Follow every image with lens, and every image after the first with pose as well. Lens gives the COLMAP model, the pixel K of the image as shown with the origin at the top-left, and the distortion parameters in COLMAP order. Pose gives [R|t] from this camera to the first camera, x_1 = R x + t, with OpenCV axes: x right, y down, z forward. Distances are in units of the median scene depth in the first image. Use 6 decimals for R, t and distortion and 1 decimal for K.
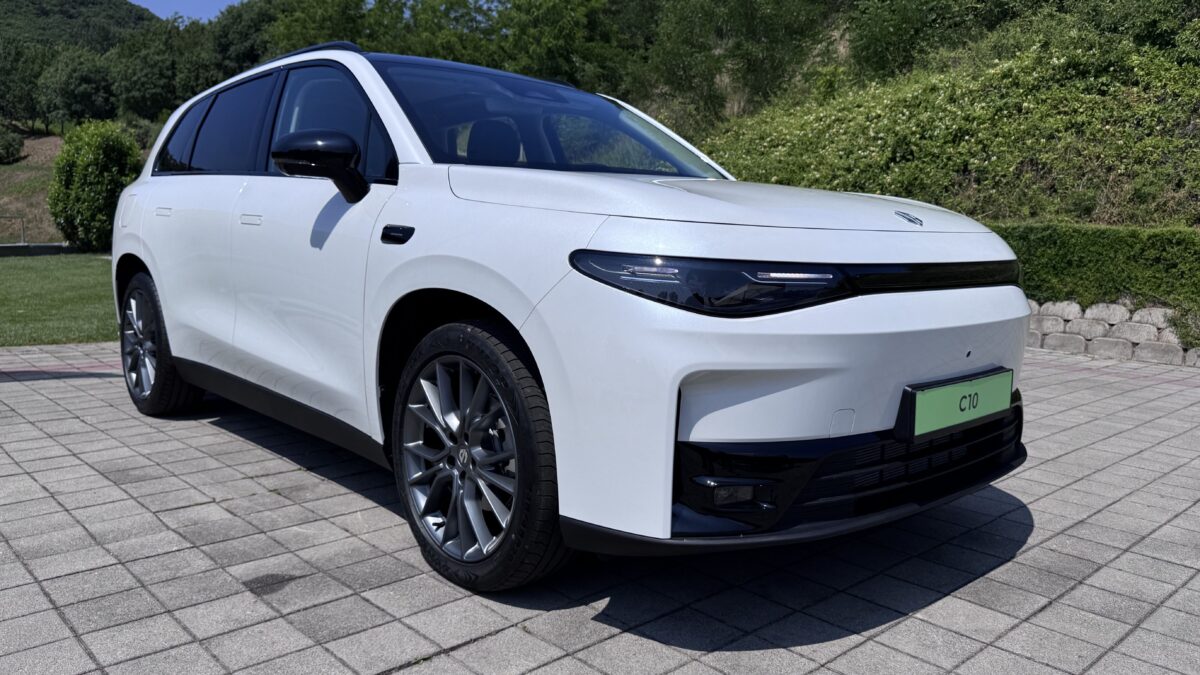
lens RADIAL K [[885.2, 0, 603.4], [0, 885.2, 329.0], [0, 0, 1]] dist [0.026142, -0.045409]
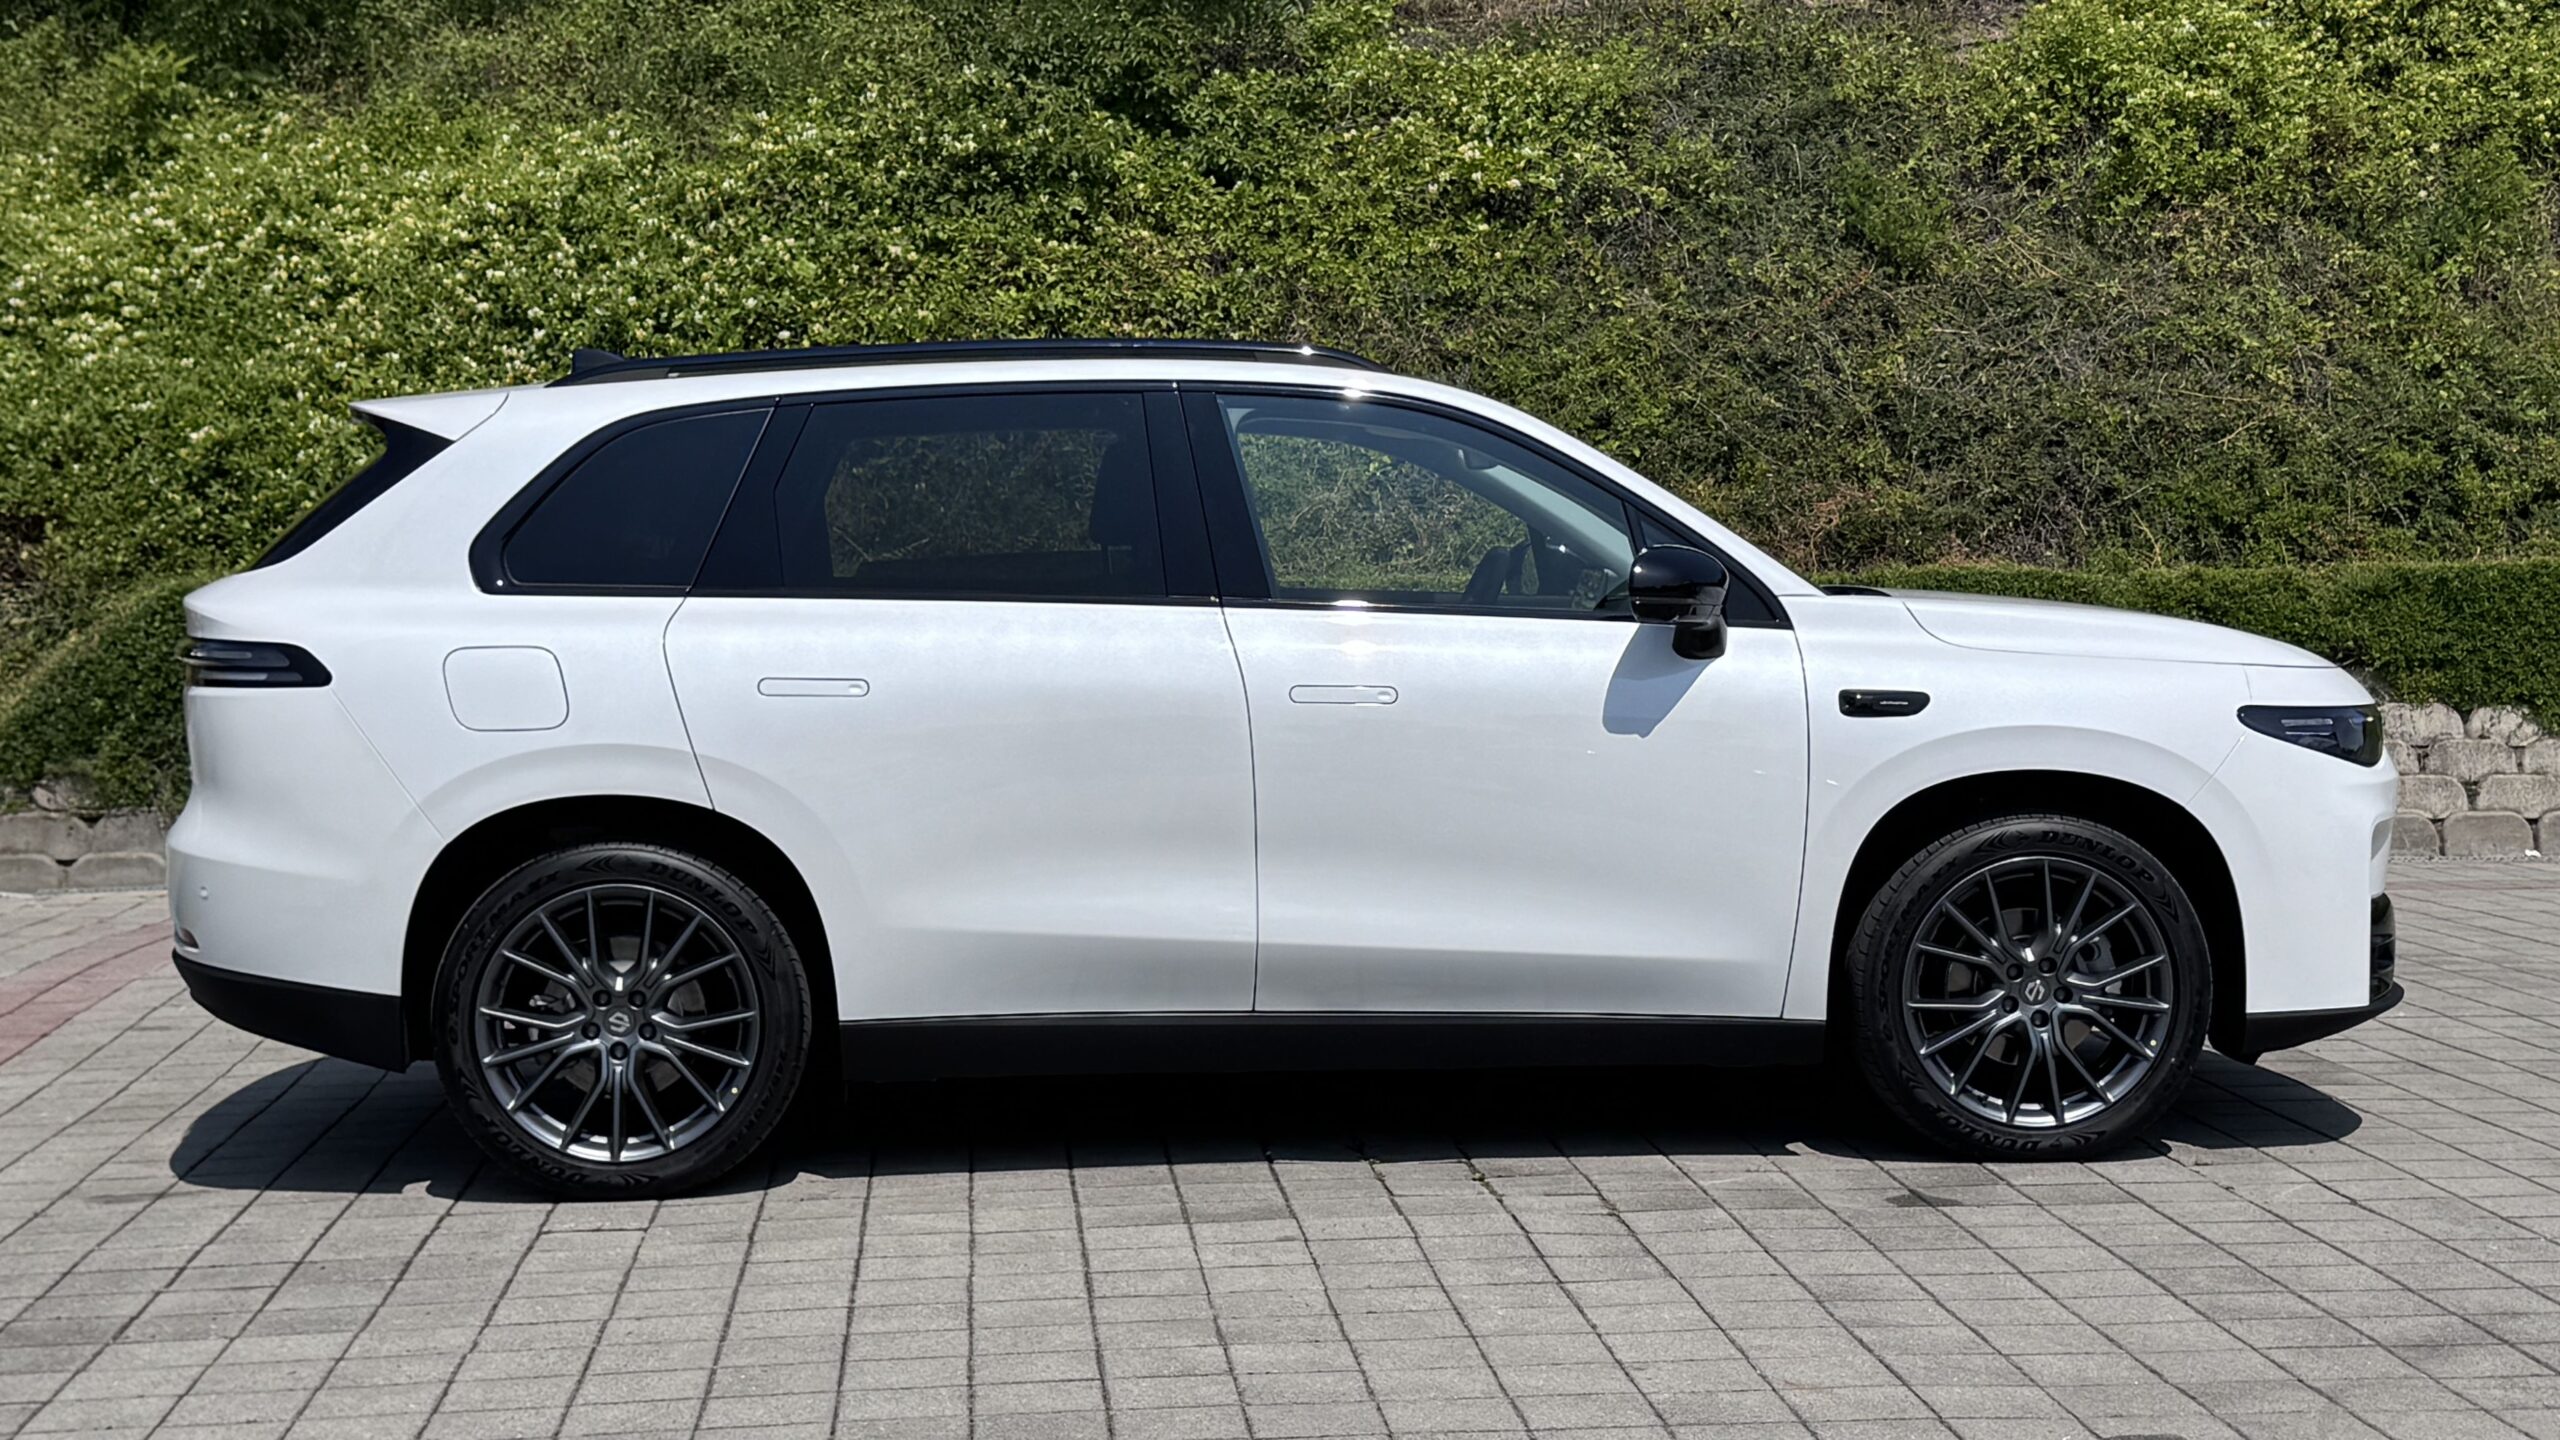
lens RADIAL K [[3806.9, 0, 1280.0], [0, 3806.9, 720.0], [0, 0, 1]] dist [0.023156, 0.019755]
pose [[0.620292, -0.067012, 0.781503, -1.683016], [0.107939, 0.994157, -0.000426, -0.084152], [-0.776909, 0.084619, 0.623901, -0.295043]]
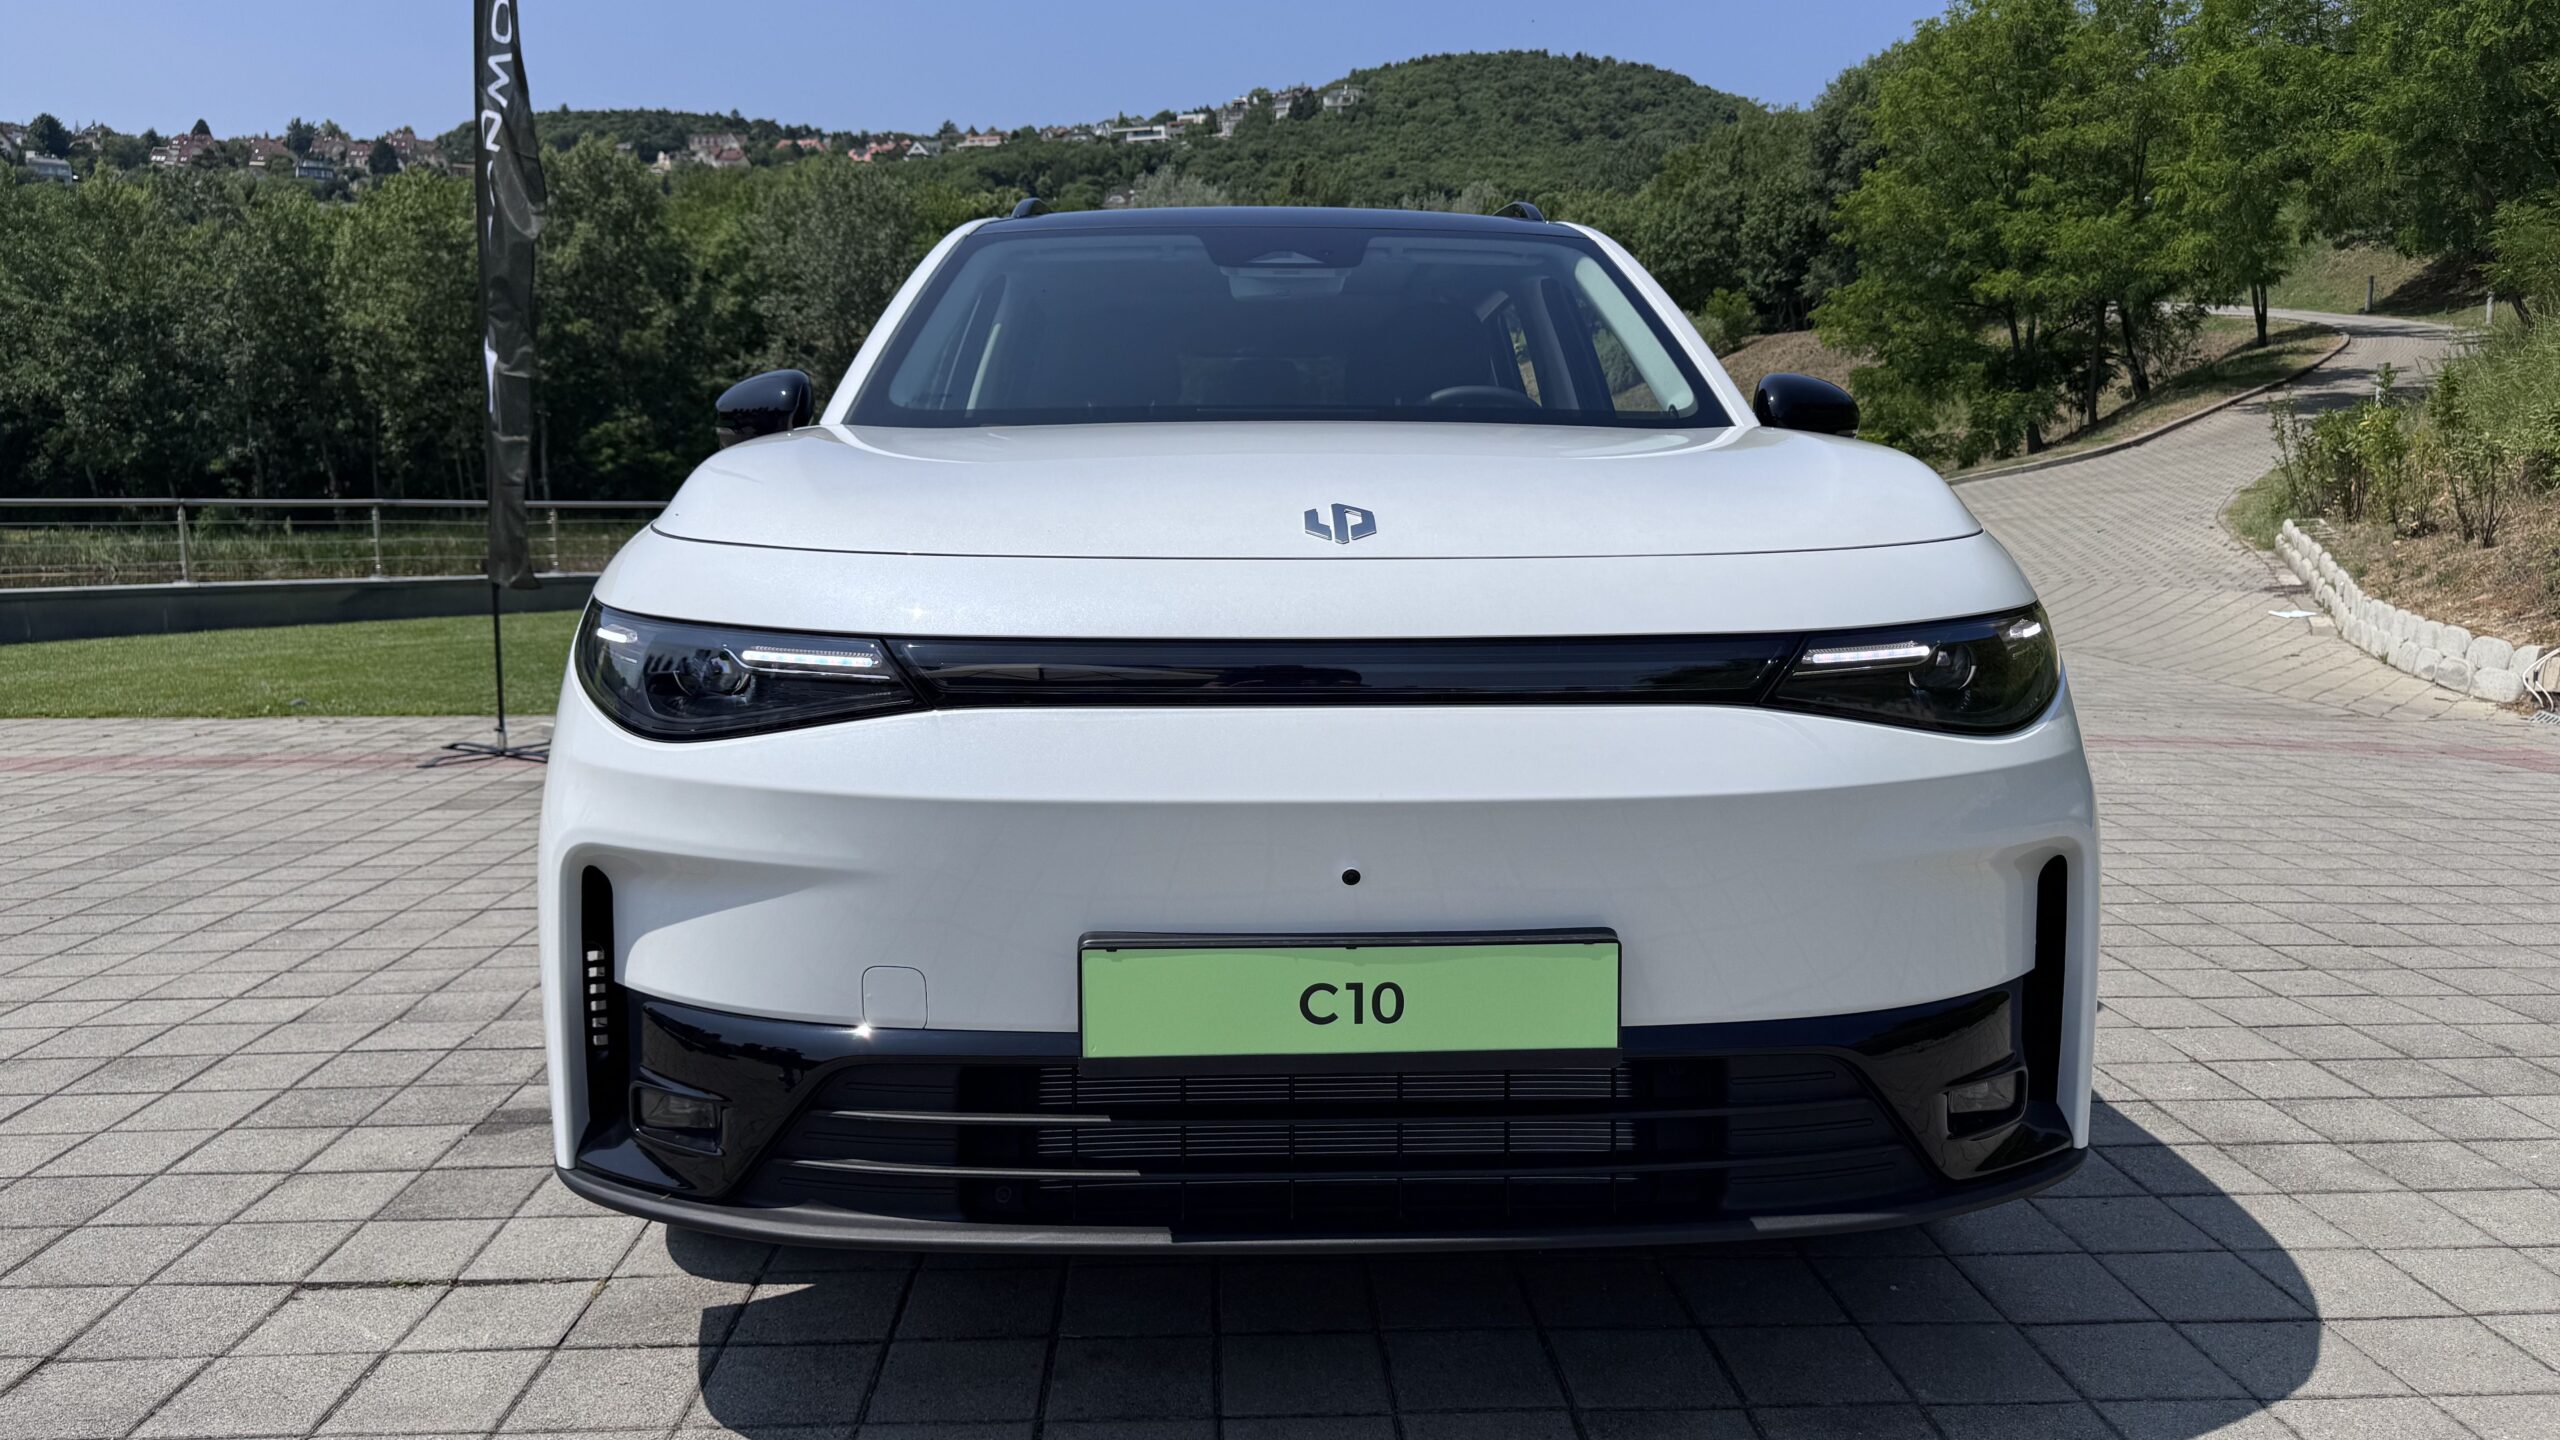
lens RADIAL K [[1818.7, 0, 1280.0], [0, 1818.7, 720.0], [0, 0, 1]] dist [0.010037, -0.031023]
pose [[0.759141, 0.056276, -0.648489, 0.454934], [-0.054430, 0.998255, 0.022912, -0.027021], [0.648646, 0.017904, 0.760879, 0.207428]]
